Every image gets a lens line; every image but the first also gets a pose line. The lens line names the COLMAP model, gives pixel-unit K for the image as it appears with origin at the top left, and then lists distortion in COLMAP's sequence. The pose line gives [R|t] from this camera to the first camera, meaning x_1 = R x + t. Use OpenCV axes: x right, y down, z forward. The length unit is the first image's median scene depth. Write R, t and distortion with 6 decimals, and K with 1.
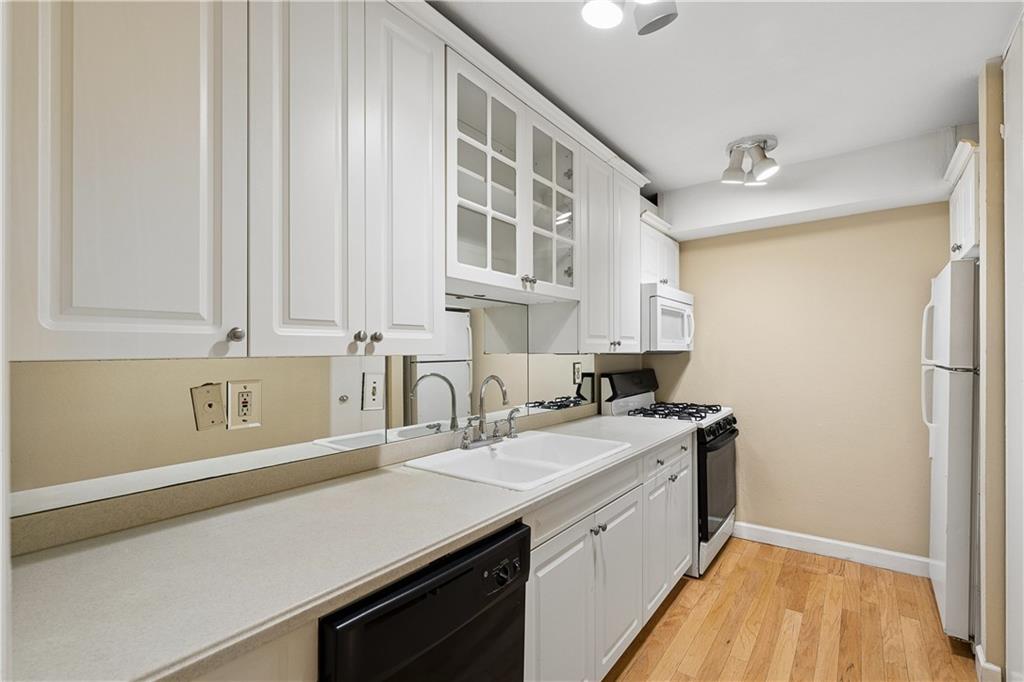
lens RADIAL K [[470.8, 0, 485.0], [0, 470.8, 346.1], [0, 0, 1]] dist [0.003660, 0.001369]
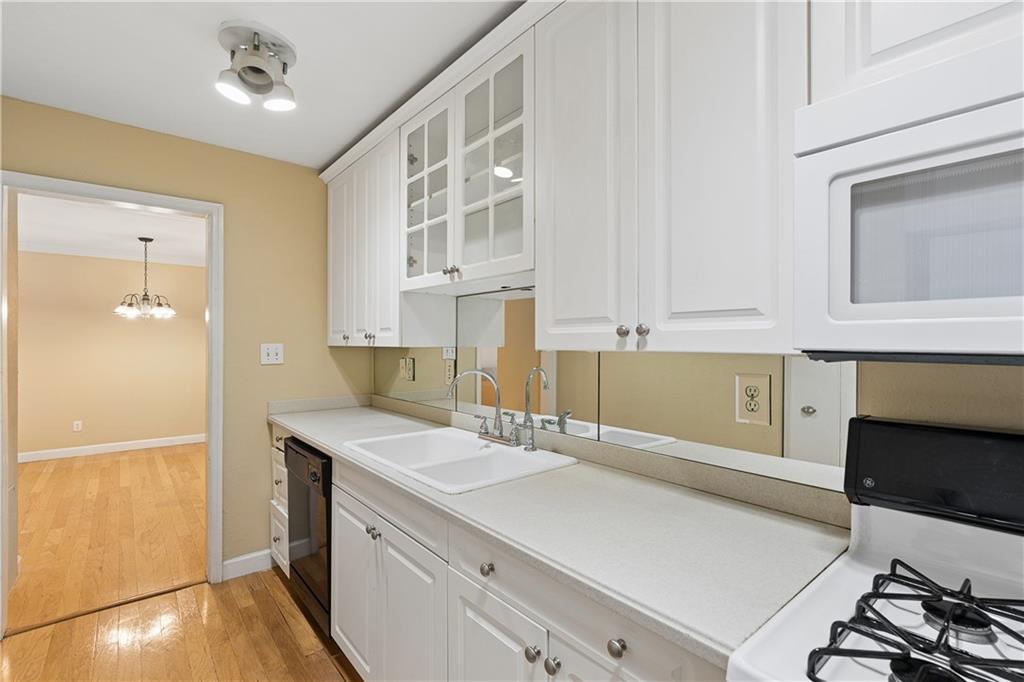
lens RADIAL K [[470.8, 0, 510.4], [0, 470.8, 343.7], [0, 0, 1]] dist [0.003660, 0.001369]
pose [[-0.218038, 0.003142, -0.975935, 0.968905], [0.003746, 0.999990, 0.002383, 0.005797], [0.975933, -0.003136, -0.218048, 1.284292]]
